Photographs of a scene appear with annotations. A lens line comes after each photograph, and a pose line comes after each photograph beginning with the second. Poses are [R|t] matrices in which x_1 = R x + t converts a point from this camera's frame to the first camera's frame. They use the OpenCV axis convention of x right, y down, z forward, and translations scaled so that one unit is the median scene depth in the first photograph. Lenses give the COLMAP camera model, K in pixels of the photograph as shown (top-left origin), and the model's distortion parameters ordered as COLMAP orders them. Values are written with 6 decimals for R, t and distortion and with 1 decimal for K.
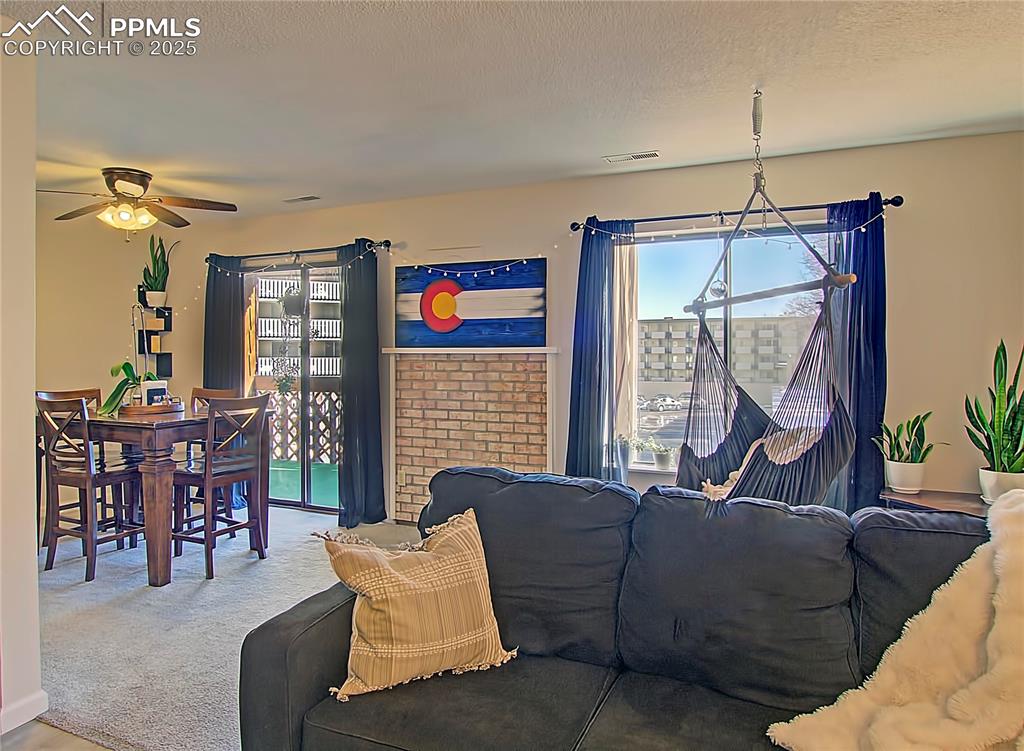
lens RADIAL K [[671.6, 0, 516.2], [0, 671.6, 362.7], [0, 0, 1]] dist [-0.039013, 0.005944]
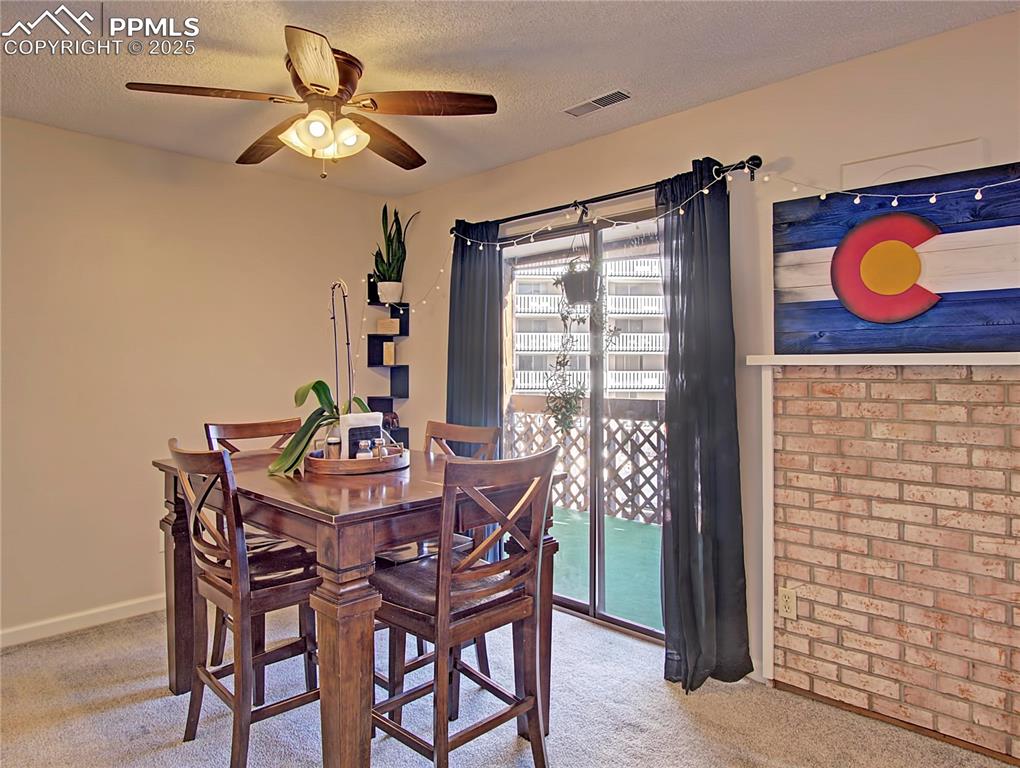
lens RADIAL K [[661.8, 0, 509.0], [0, 661.8, 378.4], [0, 0, 1]] dist [-0.024402, 0.001187]
pose [[0.934928, 0.005474, -0.354796, -0.192989], [-0.004032, 0.999980, 0.004803, -0.005334], [0.354816, -0.003060, 0.934931, 0.442216]]
